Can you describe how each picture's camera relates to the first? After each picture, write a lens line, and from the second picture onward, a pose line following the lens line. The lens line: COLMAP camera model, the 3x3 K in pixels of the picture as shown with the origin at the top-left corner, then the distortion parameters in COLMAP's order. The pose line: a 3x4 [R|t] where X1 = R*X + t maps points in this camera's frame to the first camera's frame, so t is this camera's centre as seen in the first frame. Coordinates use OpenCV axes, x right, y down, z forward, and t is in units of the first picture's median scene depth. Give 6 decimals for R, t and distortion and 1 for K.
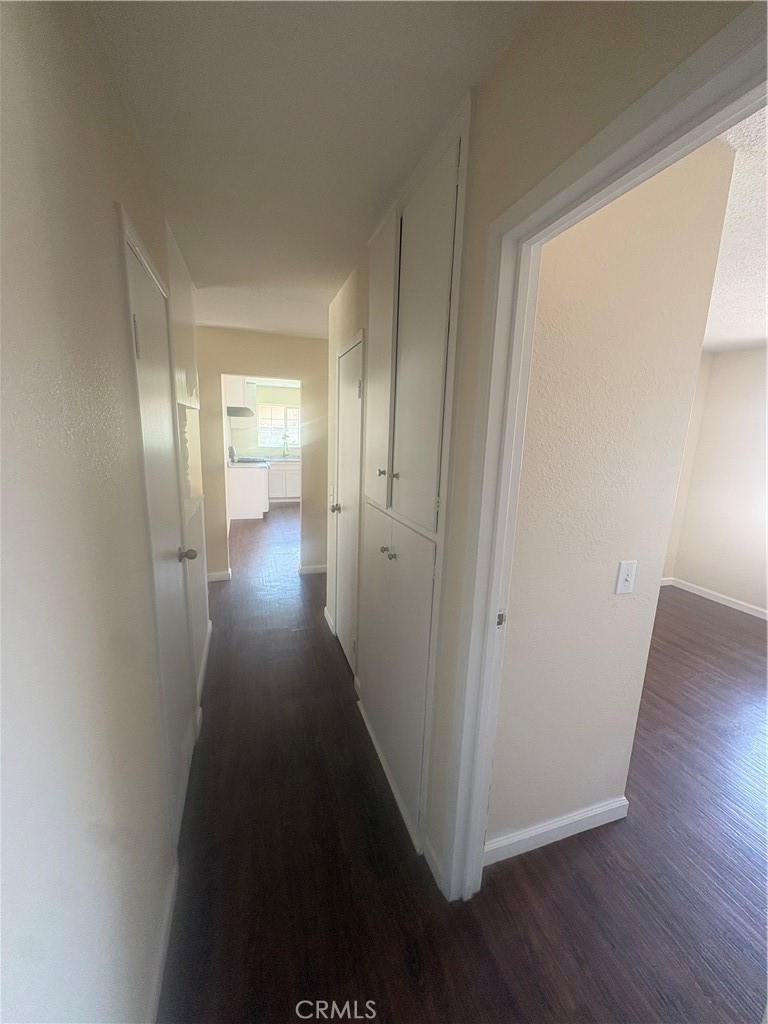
lens RADIAL K [[405.8, 0, 384.6], [0, 405.8, 513.4], [0, 0, 1]] dist [-0.003608, -0.000609]
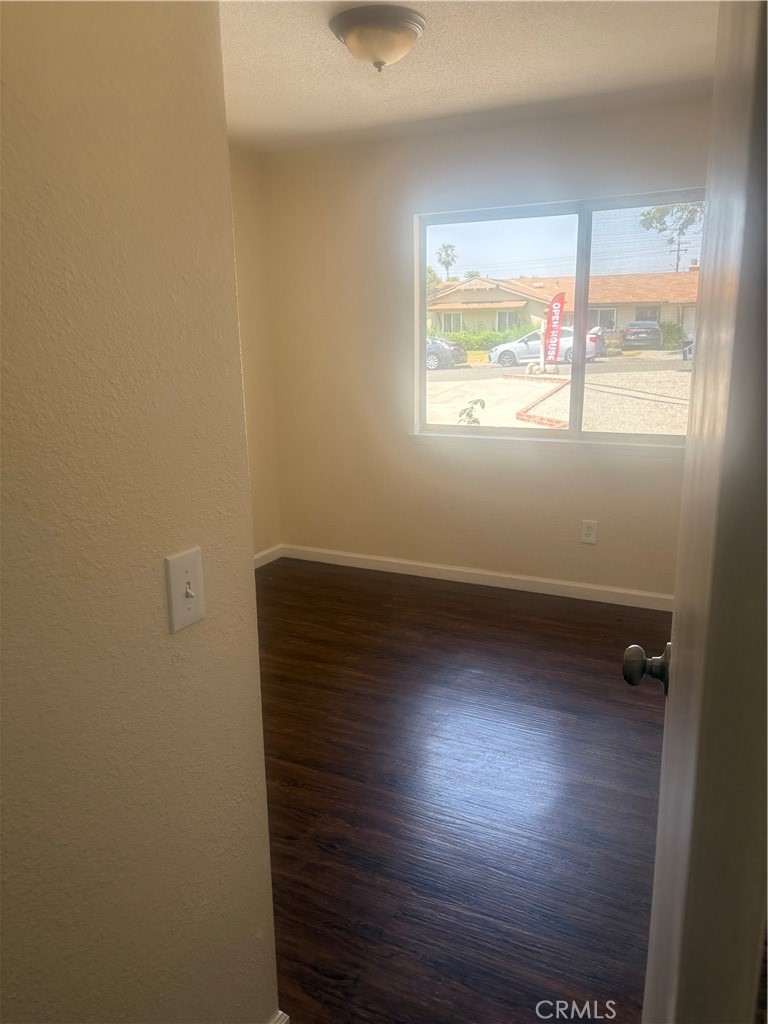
lens RADIAL K [[768.3, 0, 383.7], [0, 768.3, 512.5], [0, 0, 1]] dist [-0.035035, -0.004455]
pose [[0.706411, -0.204212, 0.677703, 0.121568], [0.168901, 0.978450, 0.118781, 0.008028], [-0.687355, 0.030557, 0.725679, 0.148740]]
